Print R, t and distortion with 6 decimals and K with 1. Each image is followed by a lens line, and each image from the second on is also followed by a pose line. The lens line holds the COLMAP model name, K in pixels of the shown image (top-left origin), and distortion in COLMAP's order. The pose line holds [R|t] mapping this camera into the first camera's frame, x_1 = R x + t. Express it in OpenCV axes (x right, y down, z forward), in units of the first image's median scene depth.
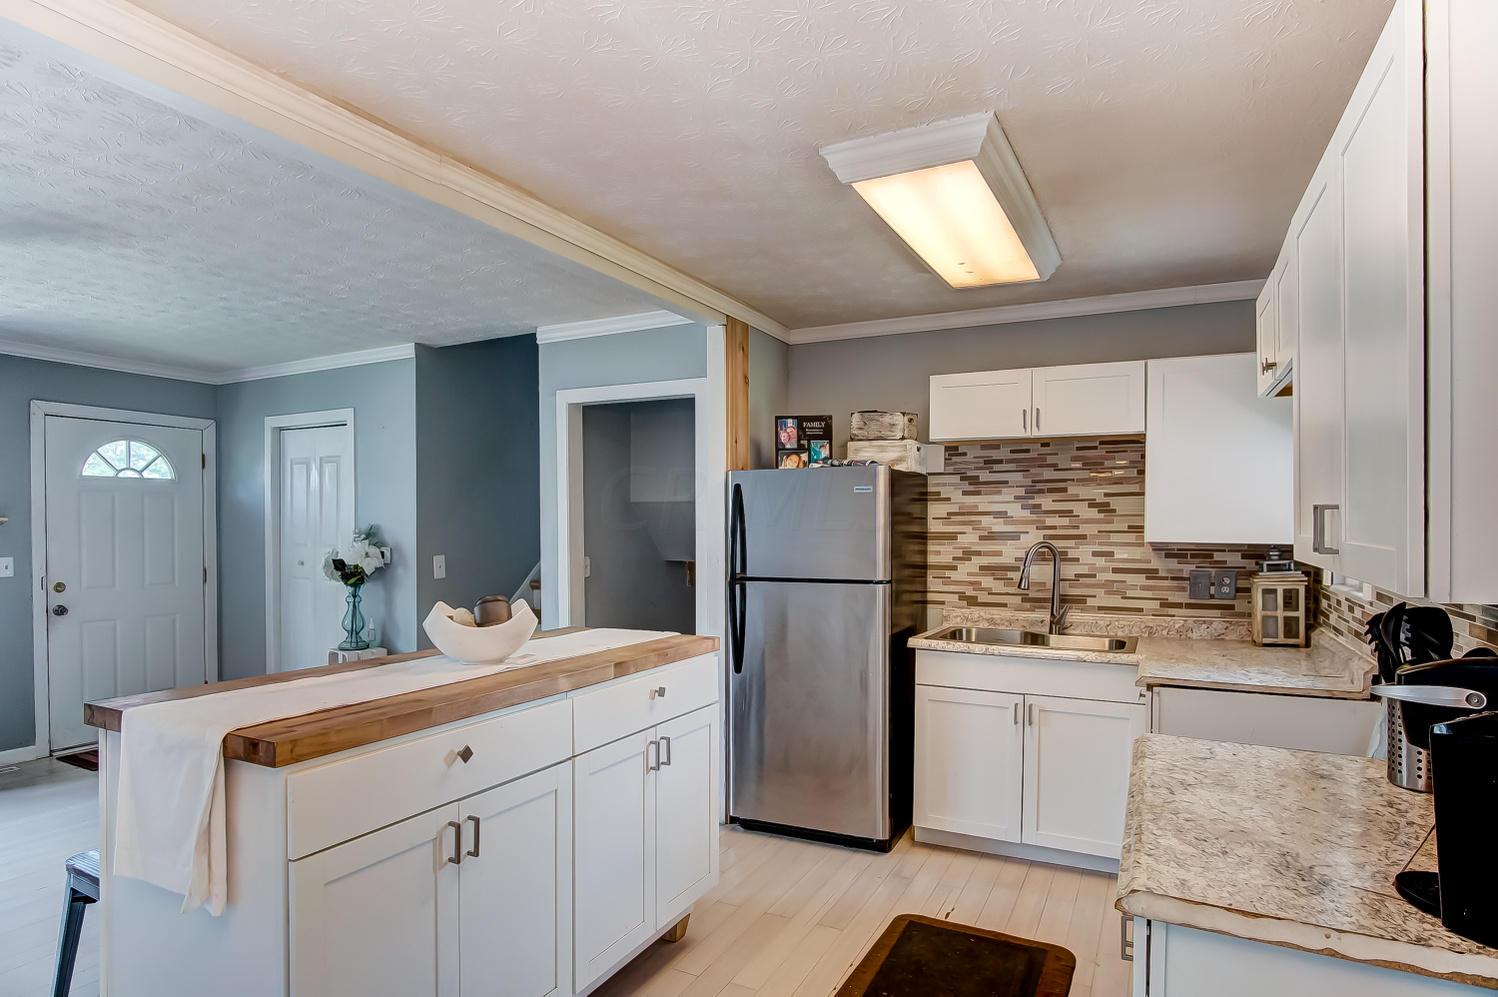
lens RADIAL K [[837.5, 0, 767.2], [0, 837.5, 535.4], [0, 0, 1]] dist [-0.025807, 0.000214]
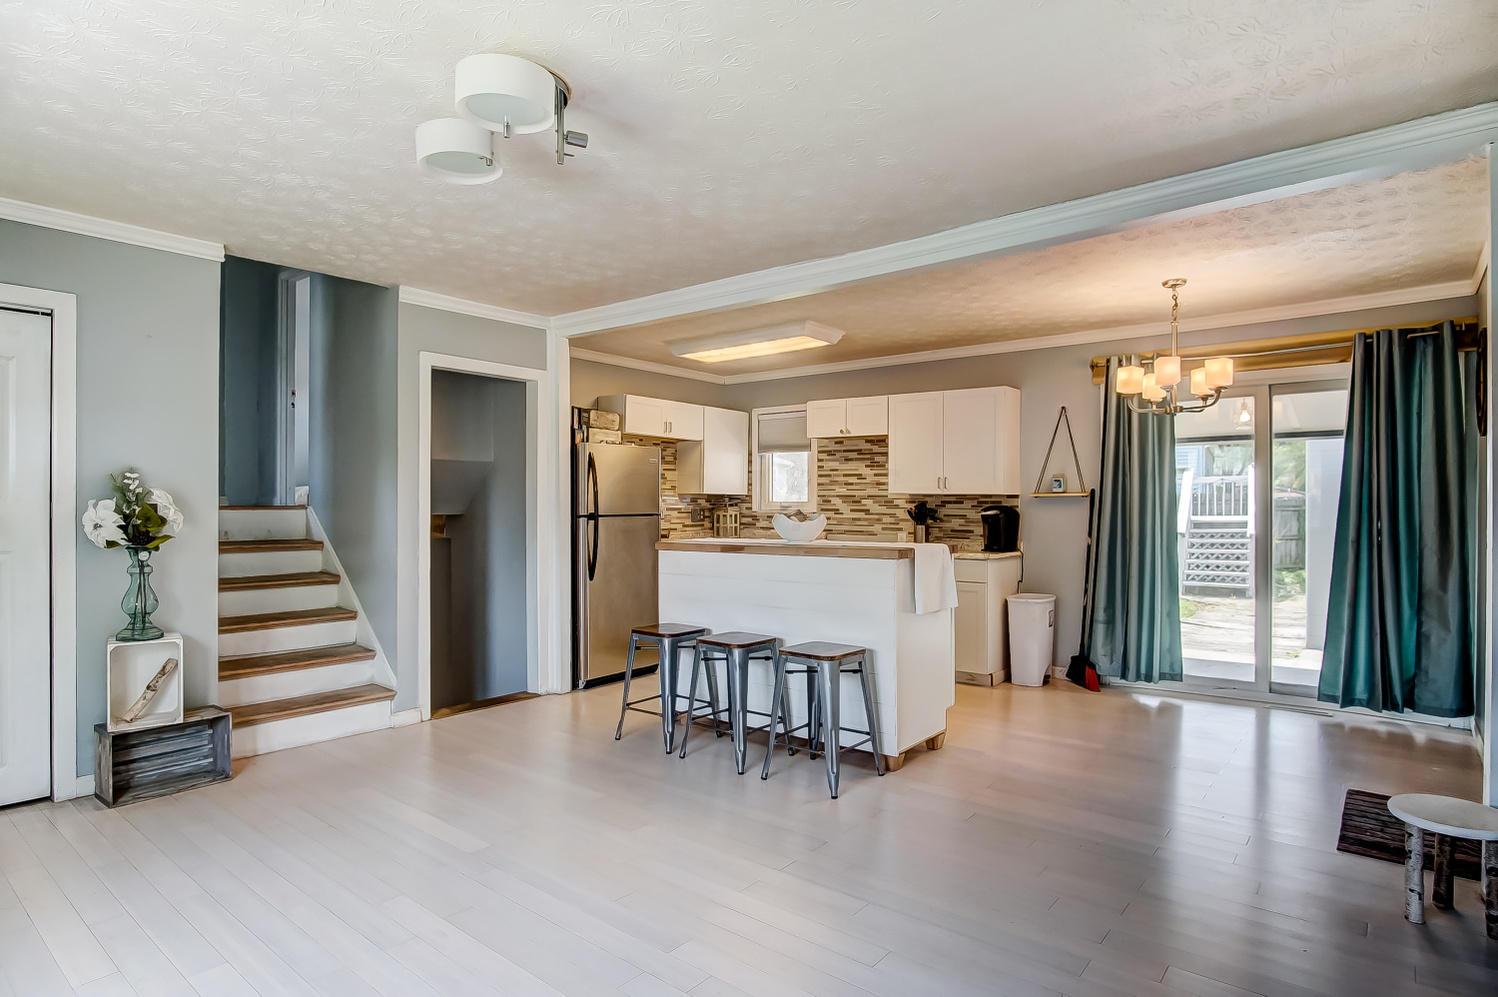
lens RADIAL K [[837.5, 0, 755.4], [0, 837.5, 505.8], [0, 0, 1]] dist [-0.025807, 0.000214]
pose [[0.189277, -0.001847, 0.981922, -1.422466], [0.013084, 0.999914, -0.000641, 0.037513], [-0.981837, 0.012968, 0.189284, 0.436820]]
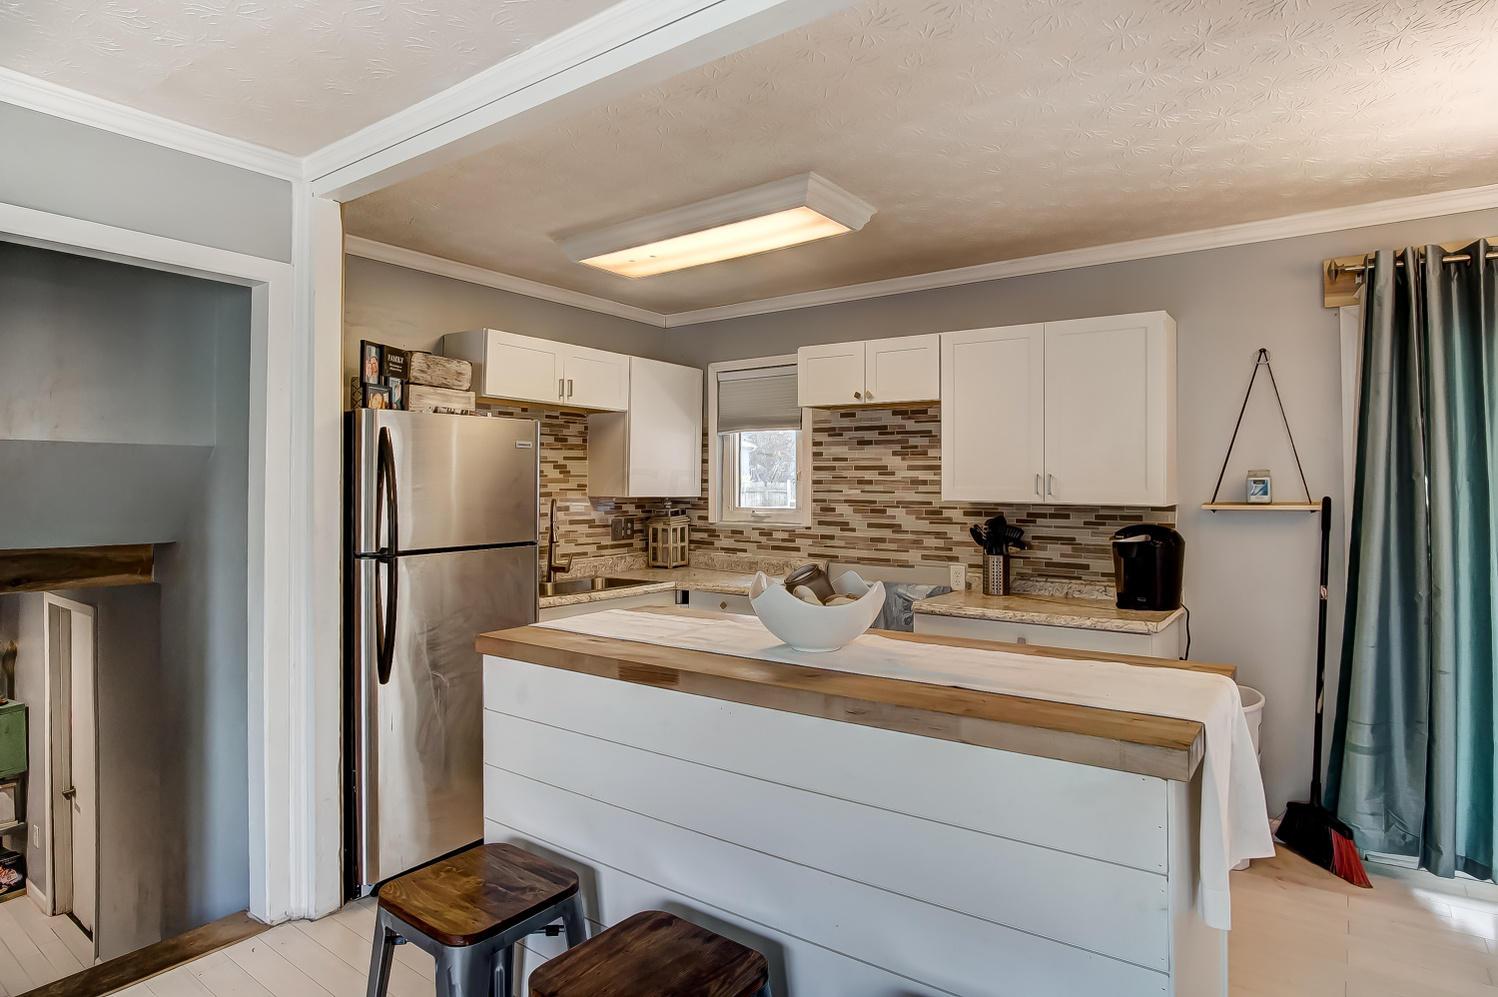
lens RADIAL K [[837.5, 0, 746.4], [0, 837.5, 483.4], [0, 0, 1]] dist [-0.025807, 0.000214]
pose [[0.153770, 0.003300, 0.988101, -0.716393], [0.013582, 0.999893, -0.005453, -0.003455], [-0.988013, 0.014259, 0.153709, 0.567586]]
